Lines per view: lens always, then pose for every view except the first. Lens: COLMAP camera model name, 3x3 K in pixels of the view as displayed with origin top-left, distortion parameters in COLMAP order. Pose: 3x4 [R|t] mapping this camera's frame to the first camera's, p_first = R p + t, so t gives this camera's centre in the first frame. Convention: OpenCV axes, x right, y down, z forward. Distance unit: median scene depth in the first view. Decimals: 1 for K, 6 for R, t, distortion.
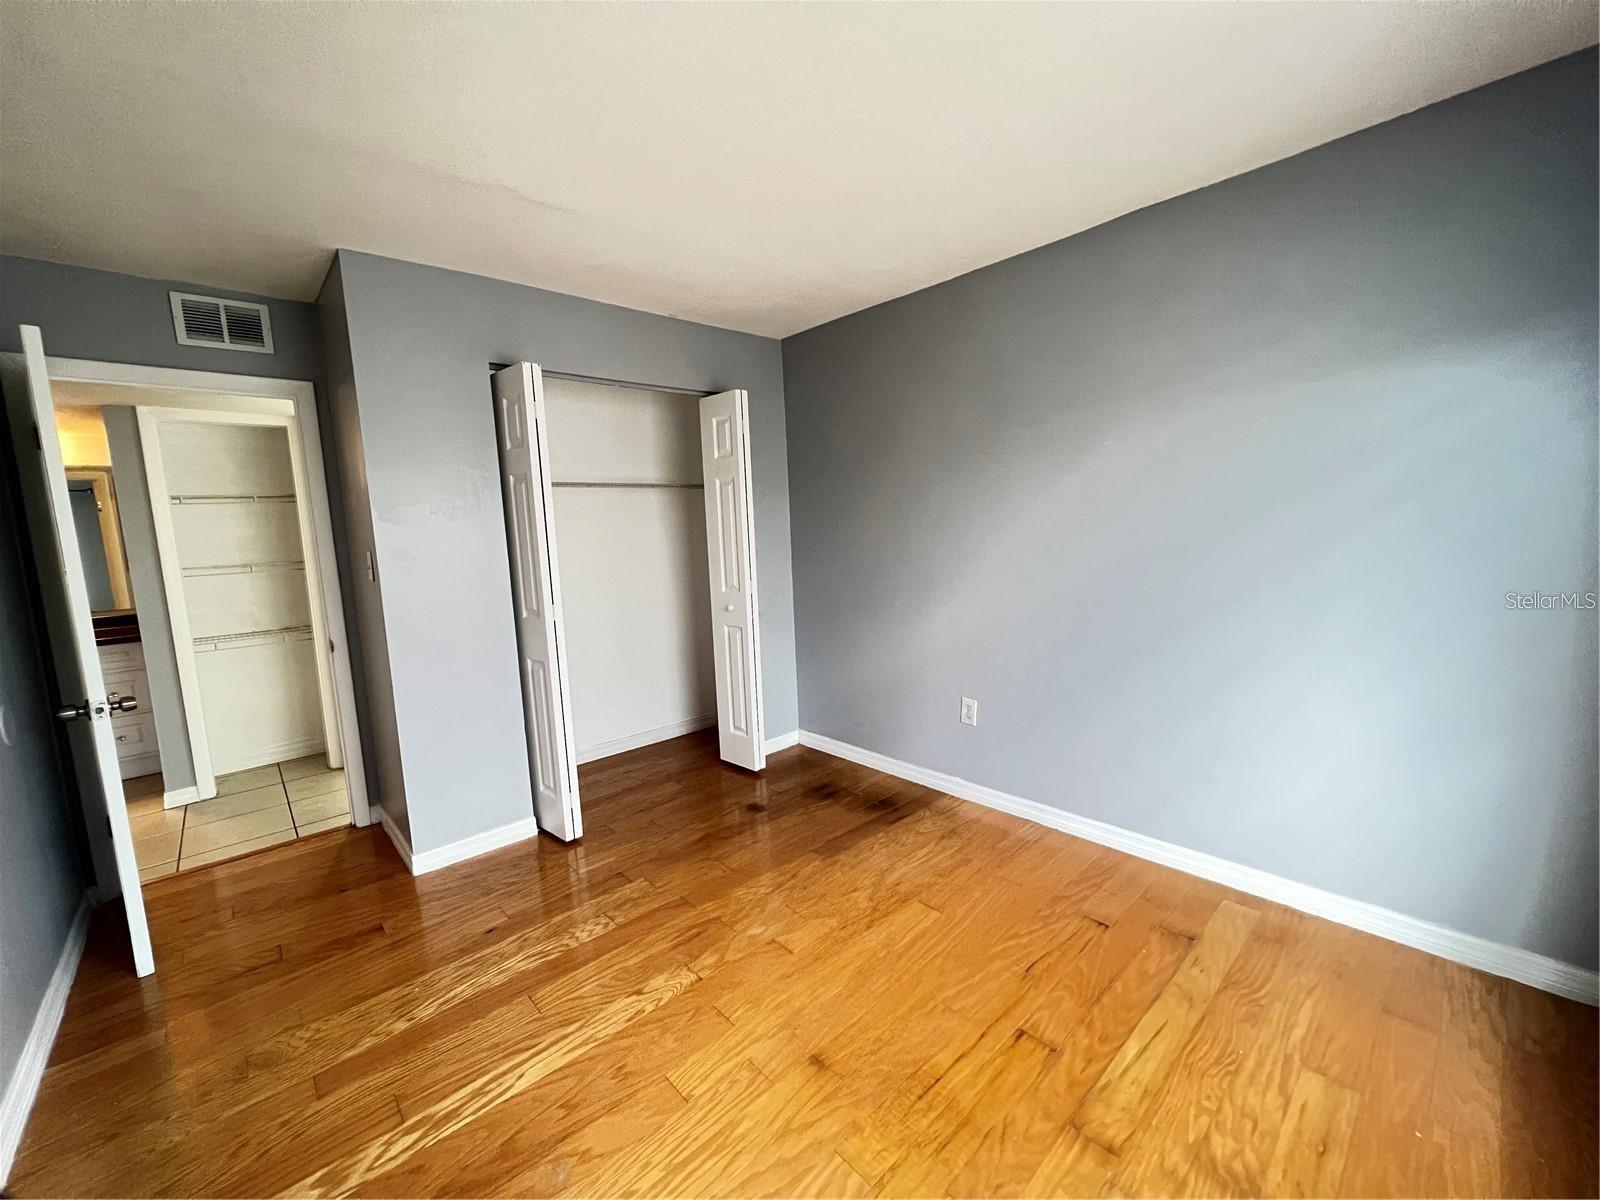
lens RADIAL K [[643.7, 0, 802.3], [0, 643.7, 600.6], [0, 0, 1]] dist [-0.001809, 0.000431]
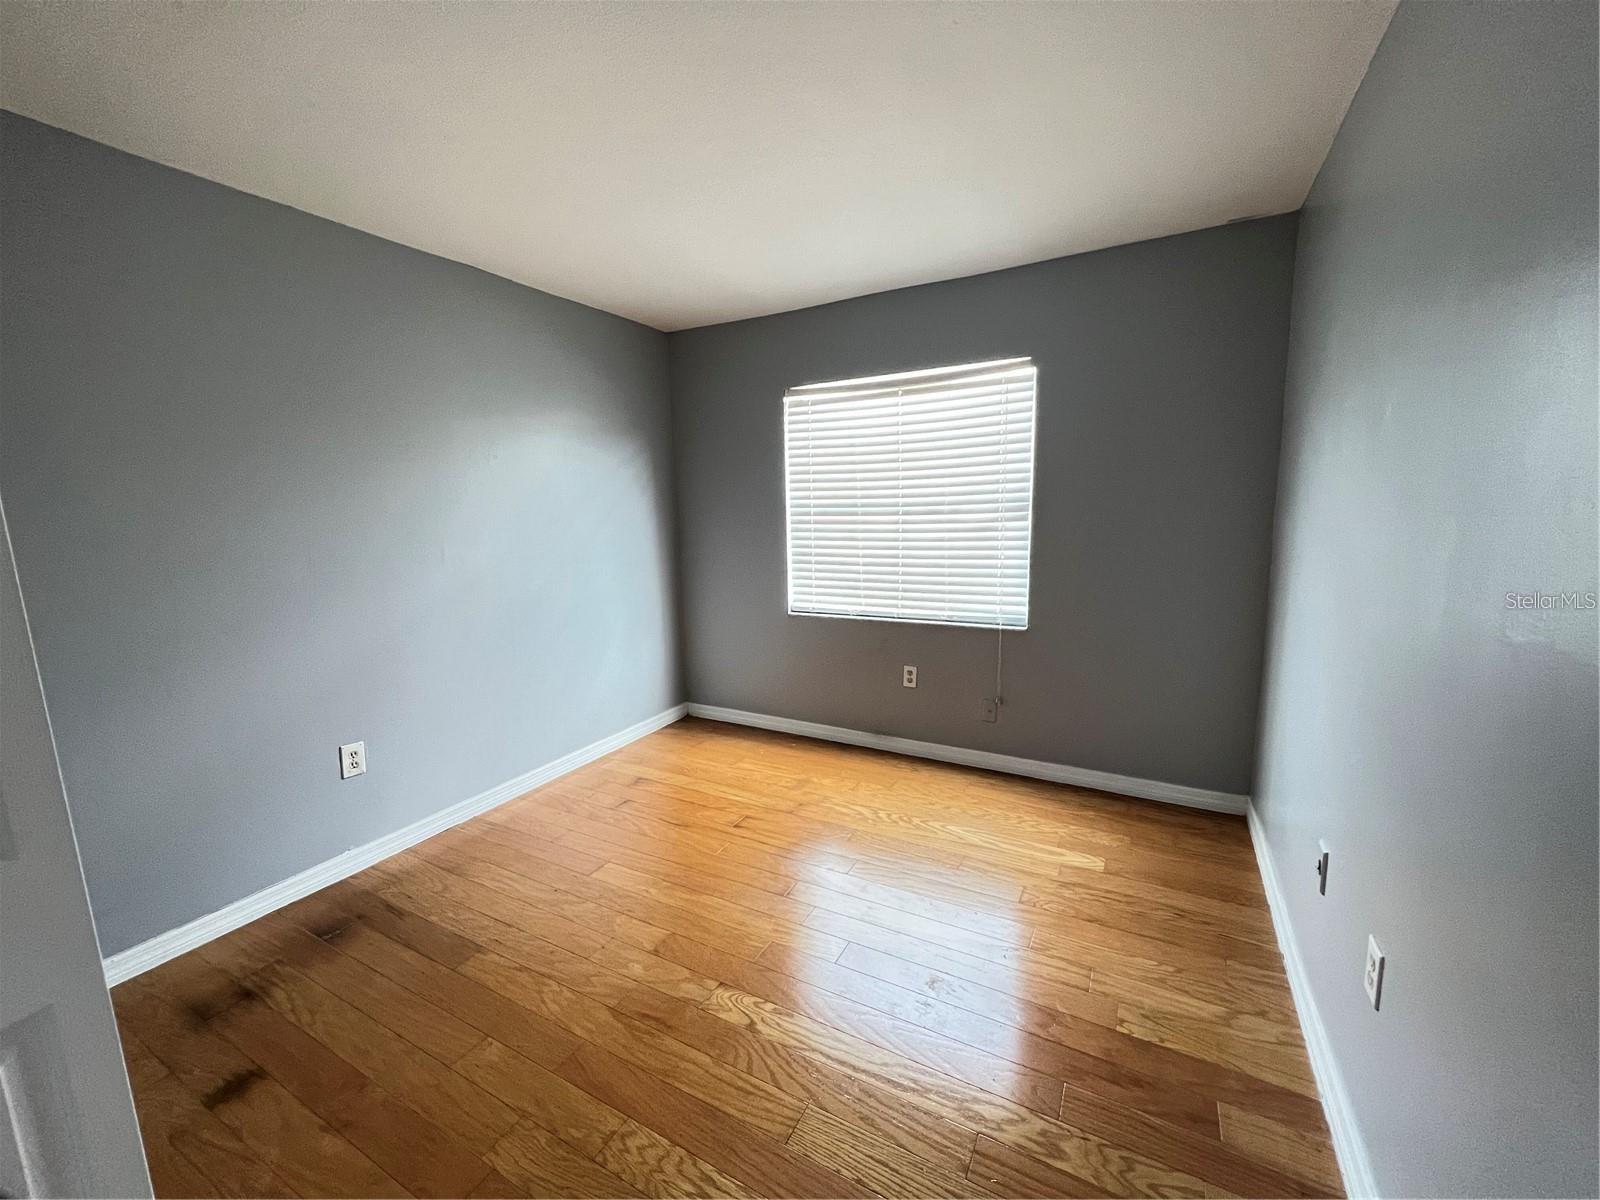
lens RADIAL K [[643.7, 0, 800.7], [0, 643.7, 603.4], [0, 0, 1]] dist [-0.001809, 0.000431]
pose [[-0.320174, -0.095651, 0.942518, -1.019720], [0.152058, 0.976802, 0.150785, -0.085899], [-0.935076, 0.191595, -0.298202, 1.044403]]
